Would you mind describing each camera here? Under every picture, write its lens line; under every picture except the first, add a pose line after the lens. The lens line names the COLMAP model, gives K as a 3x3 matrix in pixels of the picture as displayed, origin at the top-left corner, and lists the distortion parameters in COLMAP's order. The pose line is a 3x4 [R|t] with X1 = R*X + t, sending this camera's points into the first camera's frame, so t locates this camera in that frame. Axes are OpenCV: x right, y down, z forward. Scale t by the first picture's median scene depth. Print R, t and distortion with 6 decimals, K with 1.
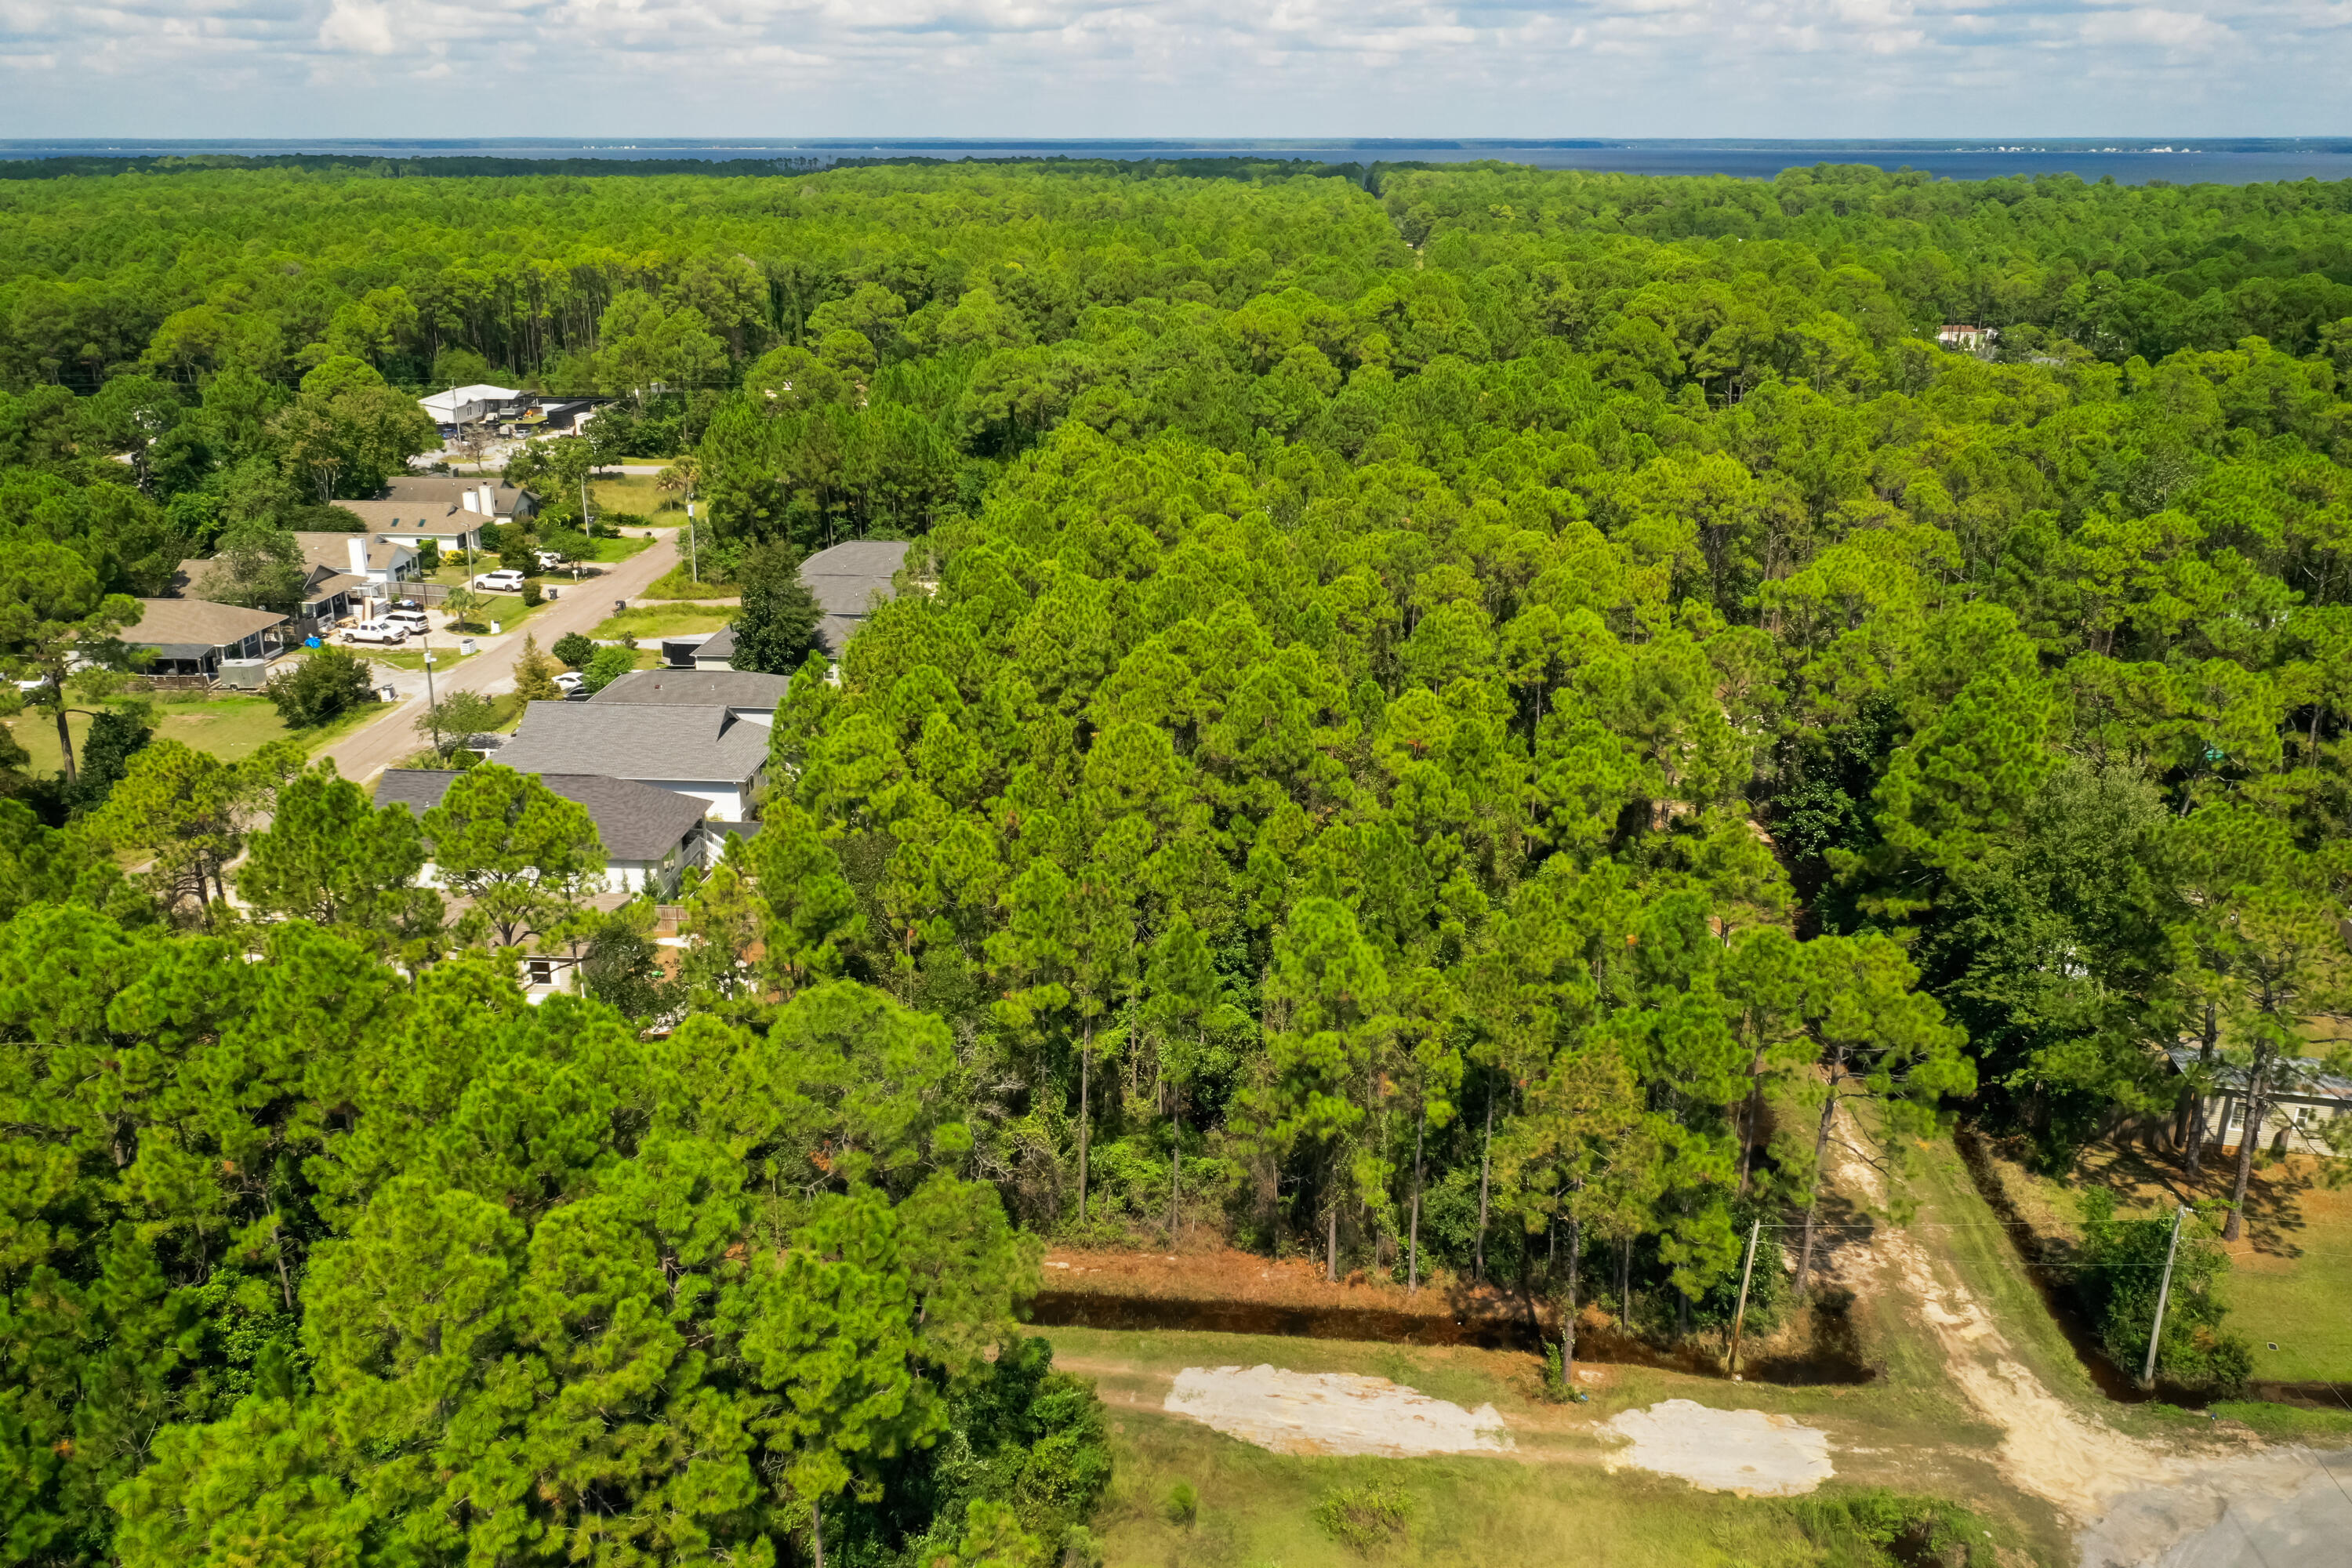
lens RADIAL K [[1887.7, 0, 1182.2], [0, 1887.7, 796.1], [0, 0, 1]] dist [-0.003763, -0.006517]
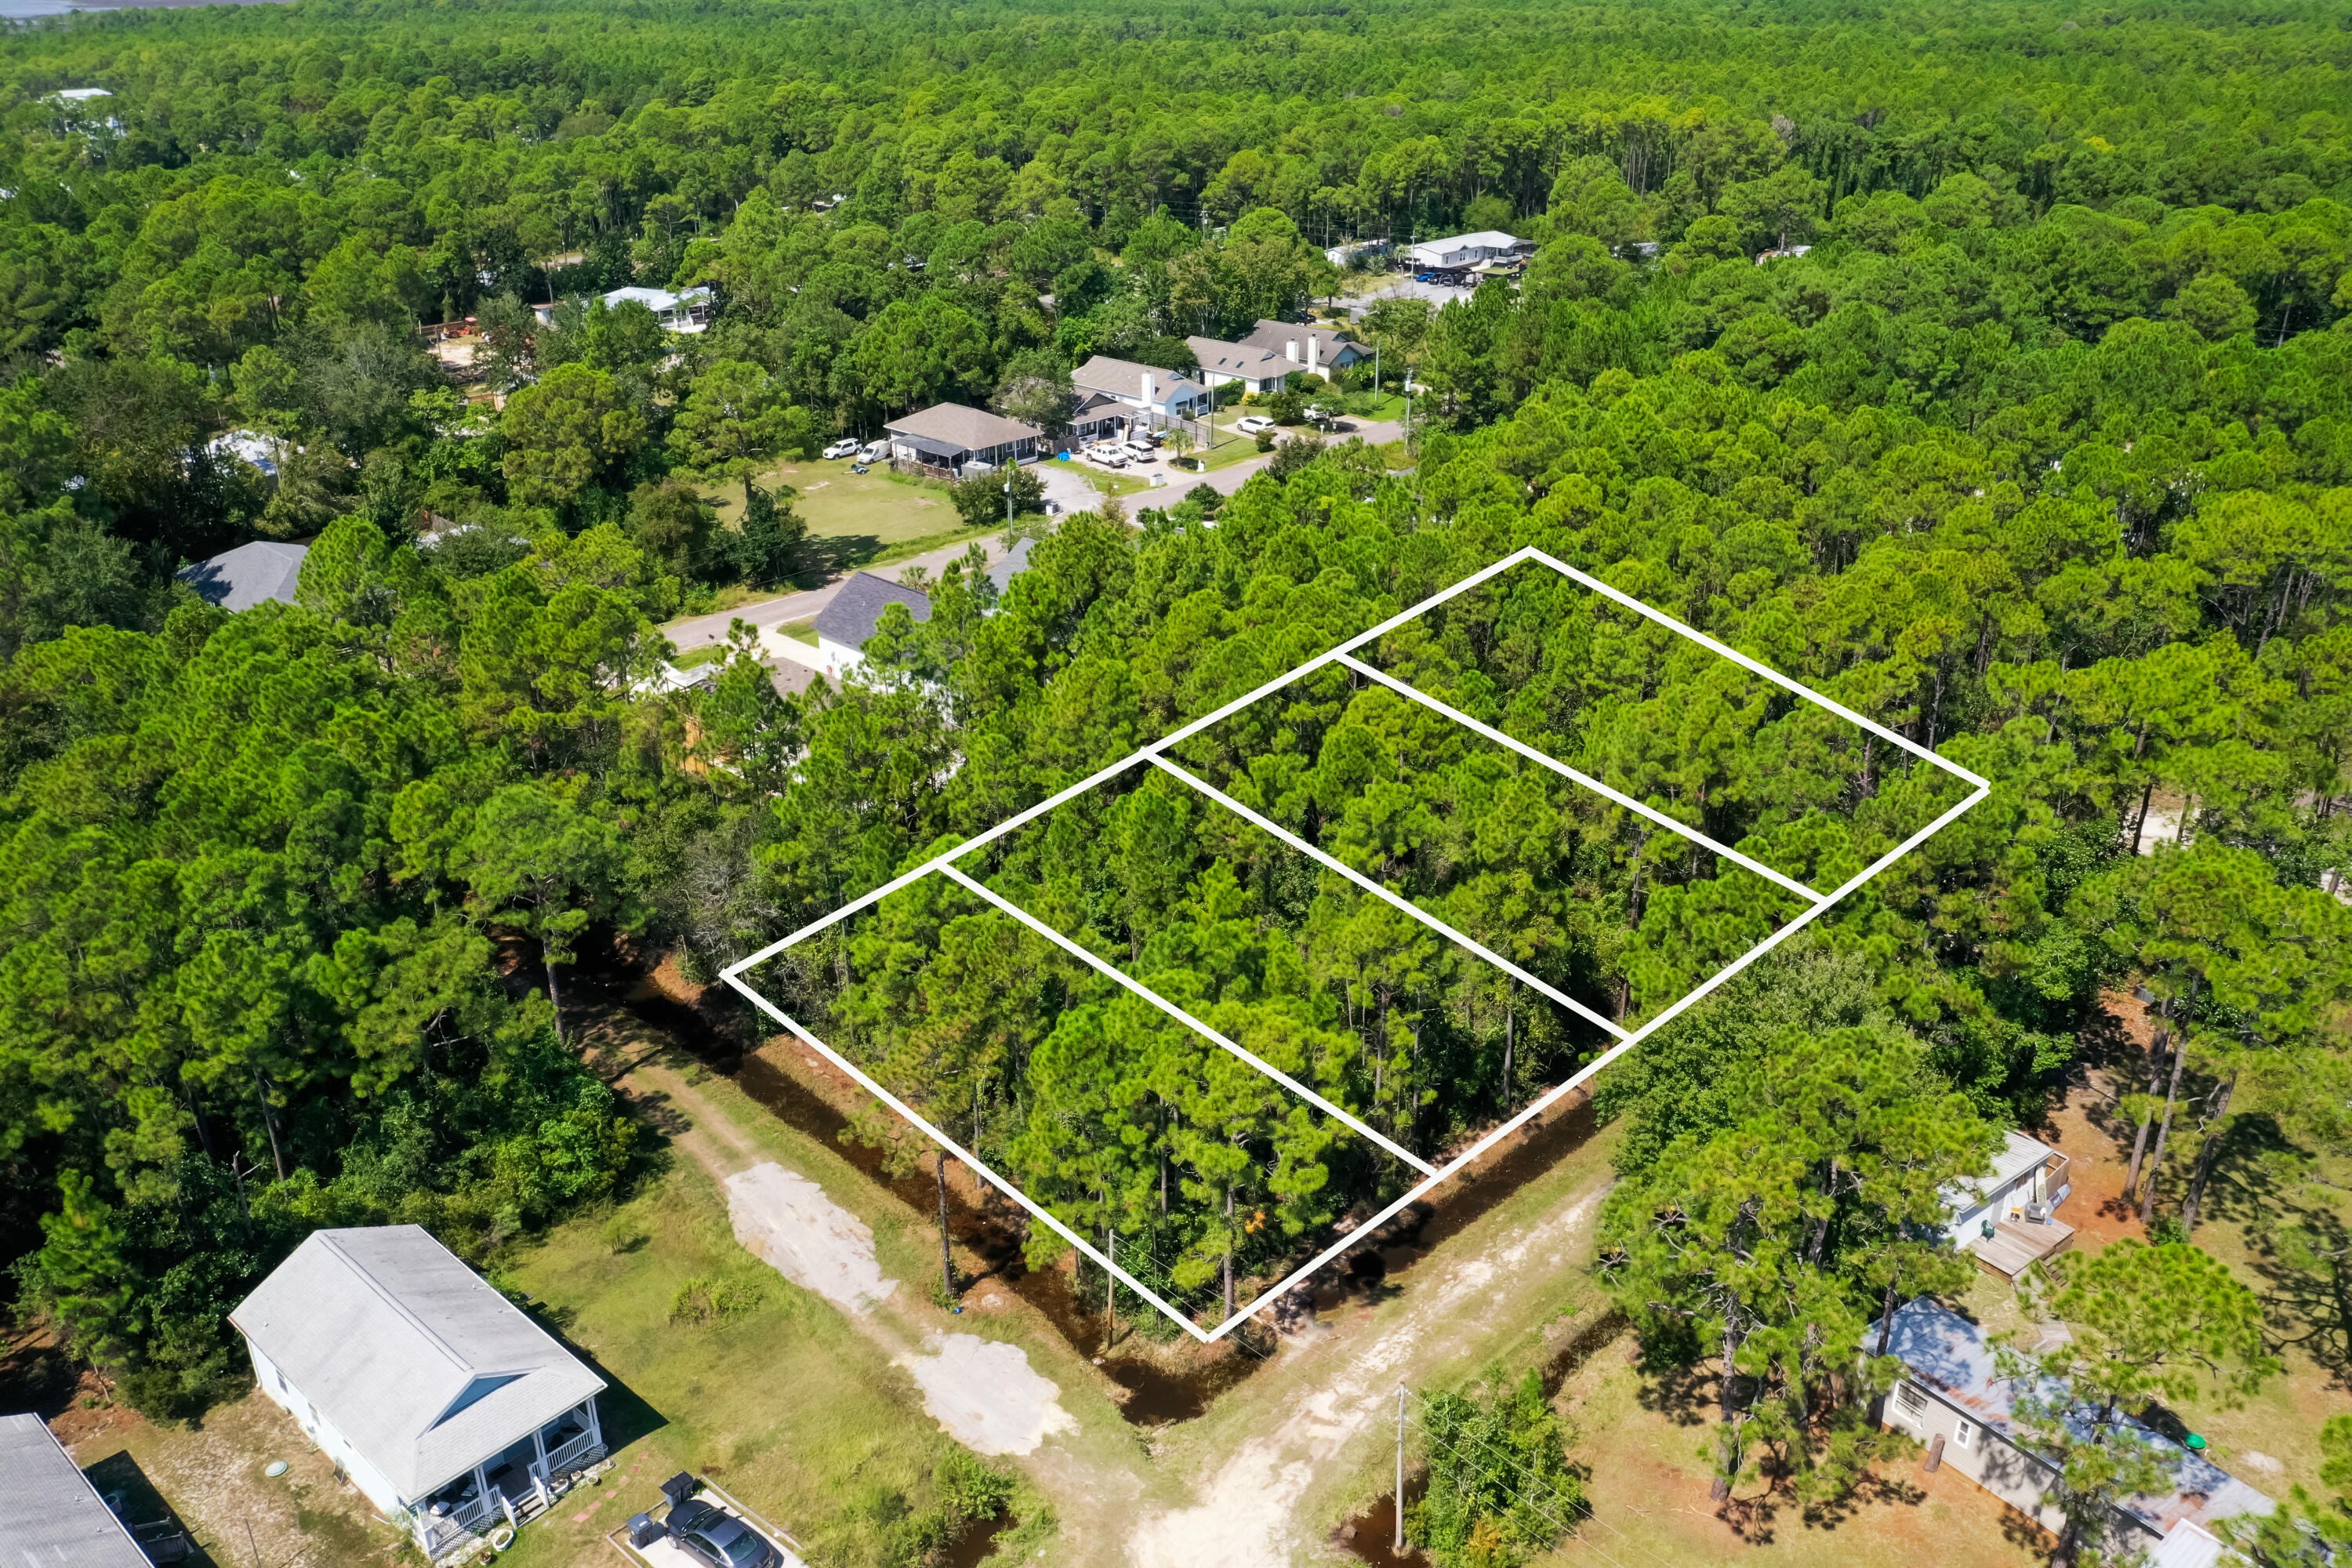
lens RADIAL K [[1887.7, 0, 1182.2], [0, 1887.7, 796.1], [0, 0, 1]] dist [-0.003763, -0.006517]
pose [[0.770046, 0.259092, -0.583010, 0.363027], [-0.204564, 0.965847, 0.159037, -0.077378], [0.604304, -0.003203, 0.796748, 0.068132]]
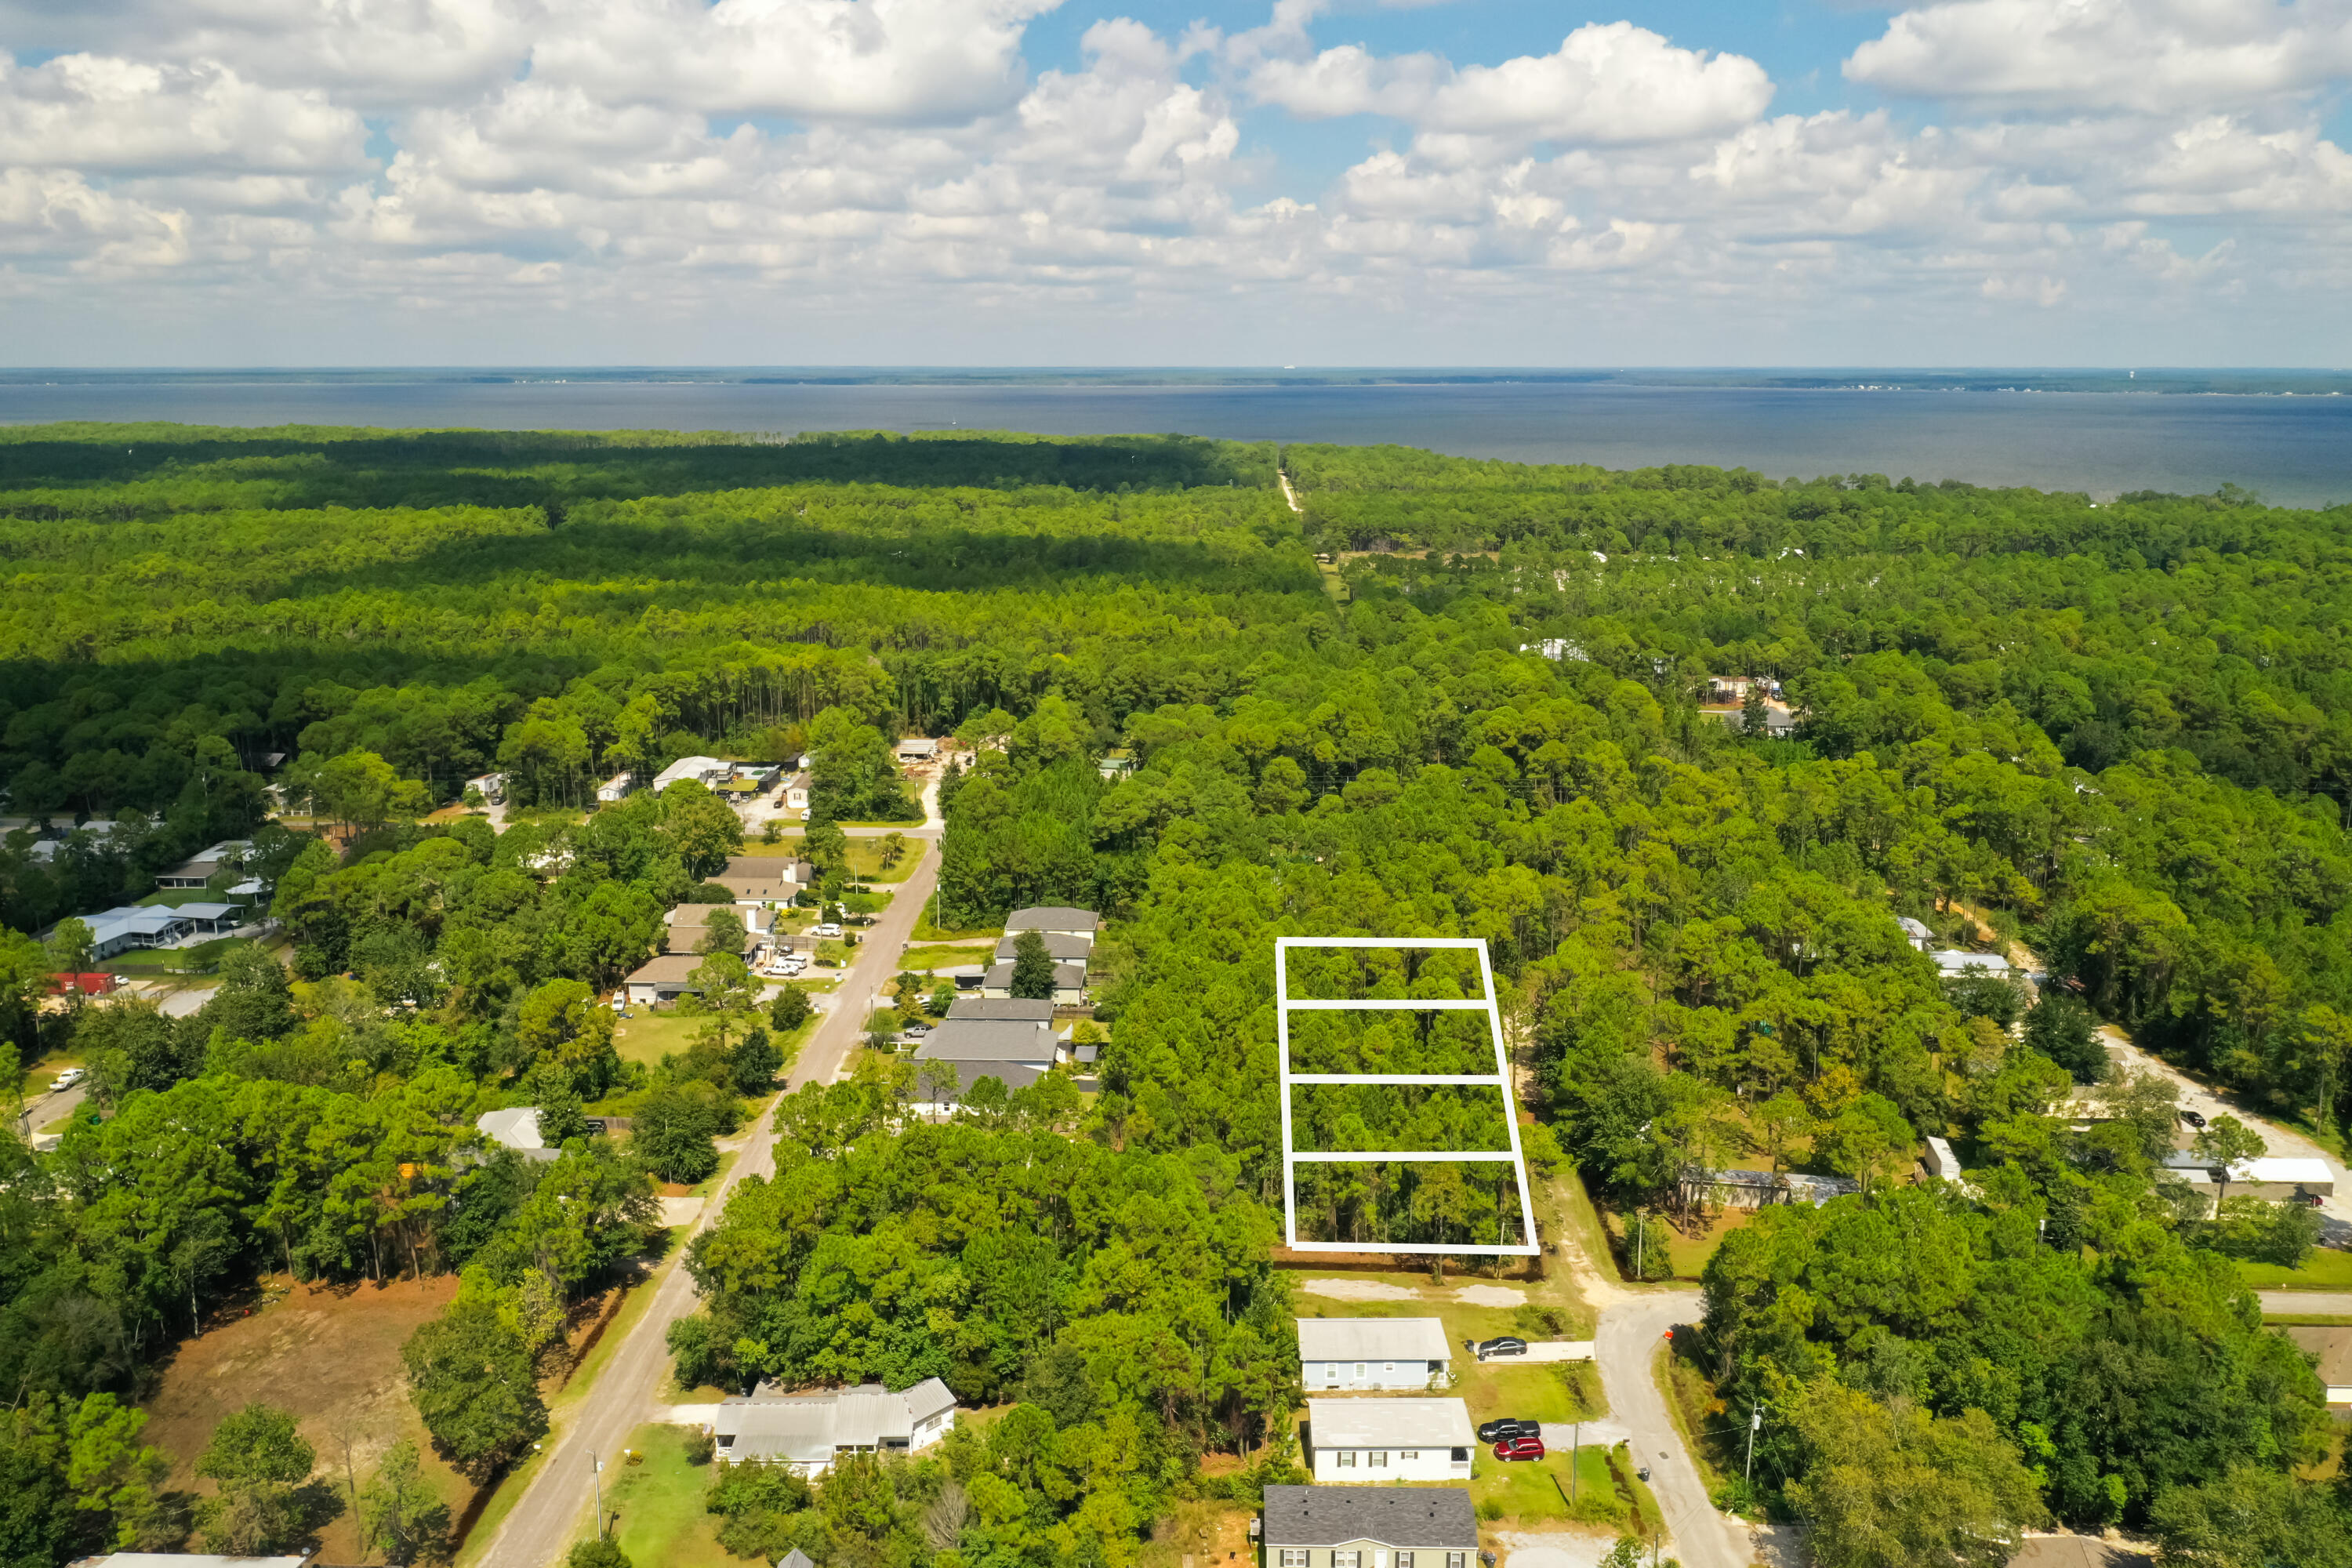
lens RADIAL K [[1887.7, 0, 1182.2], [0, 1887.7, 796.1], [0, 0, 1]] dist [-0.003763, -0.006517]
pose [[0.998876, -0.009943, 0.046348, -0.130443], [0.014943, 0.993951, -0.108802, -0.049217], [-0.044986, 0.109372, 0.992982, -0.793237]]
